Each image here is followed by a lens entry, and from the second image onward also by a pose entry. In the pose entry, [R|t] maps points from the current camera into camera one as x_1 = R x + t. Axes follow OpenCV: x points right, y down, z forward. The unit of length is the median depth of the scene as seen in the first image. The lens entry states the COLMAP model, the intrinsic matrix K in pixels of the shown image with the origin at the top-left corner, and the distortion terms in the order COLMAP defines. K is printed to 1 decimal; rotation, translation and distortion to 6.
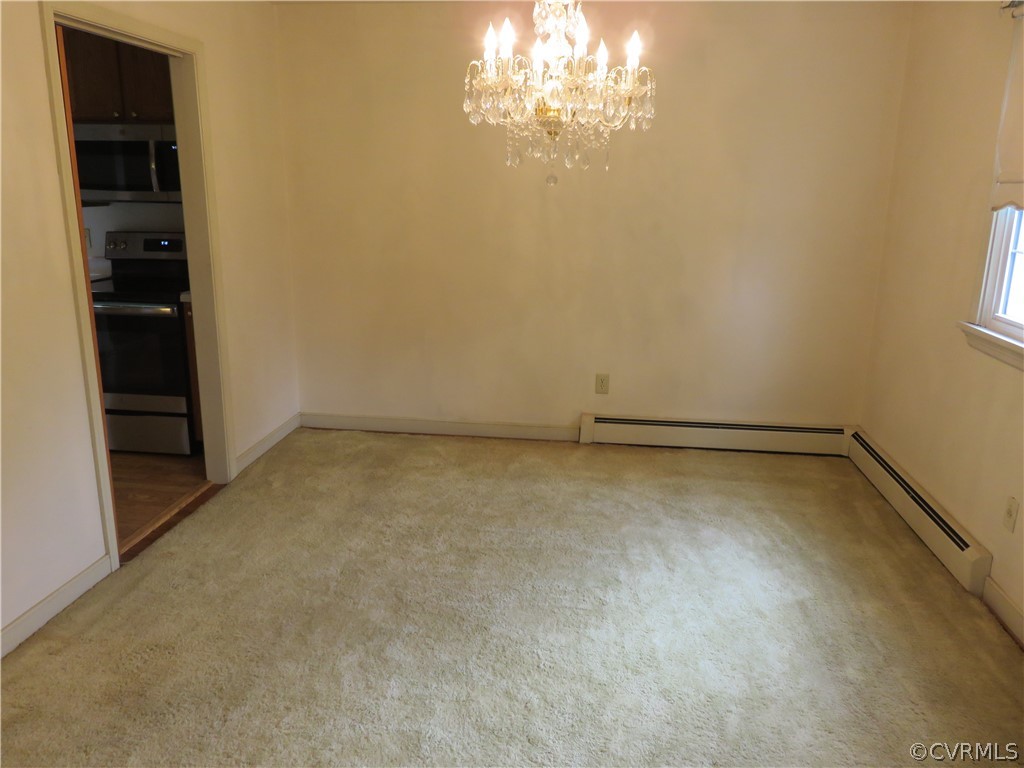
lens RADIAL K [[772.3, 0, 512.0], [0, 772.3, 384.0], [0, 0, 1]] dist [-0.016477, -0.005362]
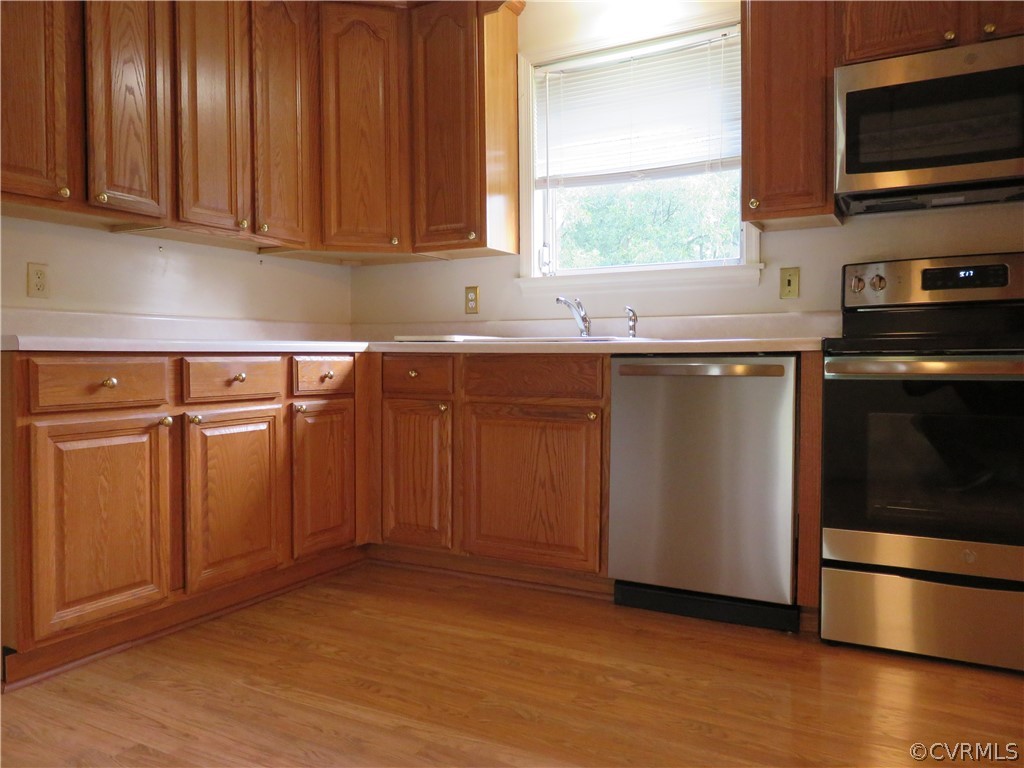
lens RADIAL K [[756.9, 0, 512.0], [0, 756.9, 384.0], [0, 0, 1]] dist [-0.005020, -0.000710]
pose [[0.931813, -0.001766, -0.362933, -0.557145], [-0.076341, 0.976663, -0.200754, 0.030955], [0.354818, 0.214772, 0.909933, 0.395801]]
